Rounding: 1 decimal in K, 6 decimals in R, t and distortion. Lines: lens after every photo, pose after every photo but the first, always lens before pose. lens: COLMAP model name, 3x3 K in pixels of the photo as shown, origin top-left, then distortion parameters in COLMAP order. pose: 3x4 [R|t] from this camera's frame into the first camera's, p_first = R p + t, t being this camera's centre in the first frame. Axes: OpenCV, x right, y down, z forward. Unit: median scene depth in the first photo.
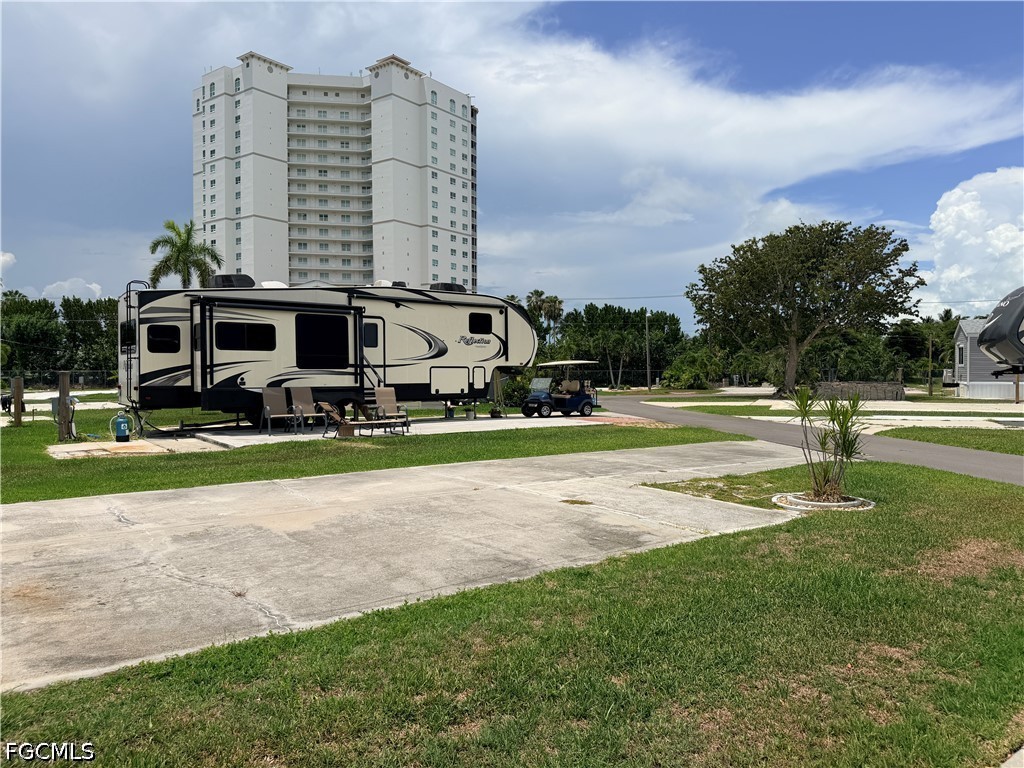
lens RADIAL K [[724.4, 0, 509.0], [0, 724.4, 410.0], [0, 0, 1]] dist [0.048940, -0.060641]
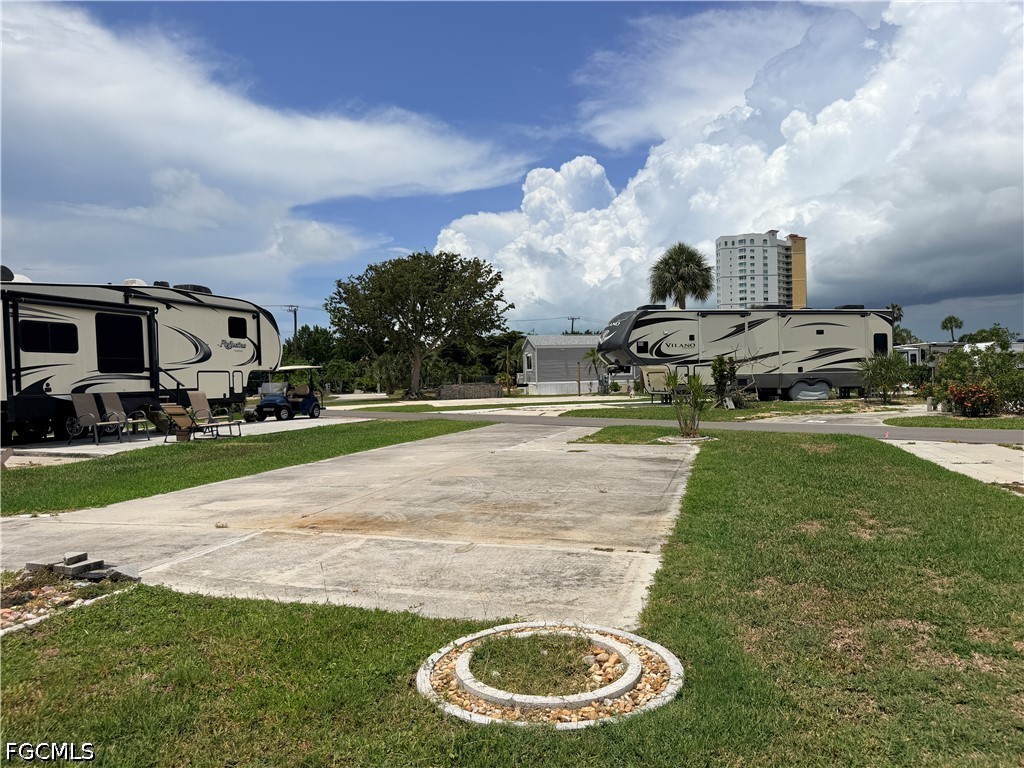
lens RADIAL K [[724.4, 0, 505.1], [0, 724.4, 428.6], [0, 0, 1]] dist [0.048940, -0.060641]
pose [[0.808872, -0.058120, 0.585106, -0.292829], [0.053088, 0.998257, 0.025768, 0.011630], [-0.585584, 0.010219, 0.810548, -0.030046]]
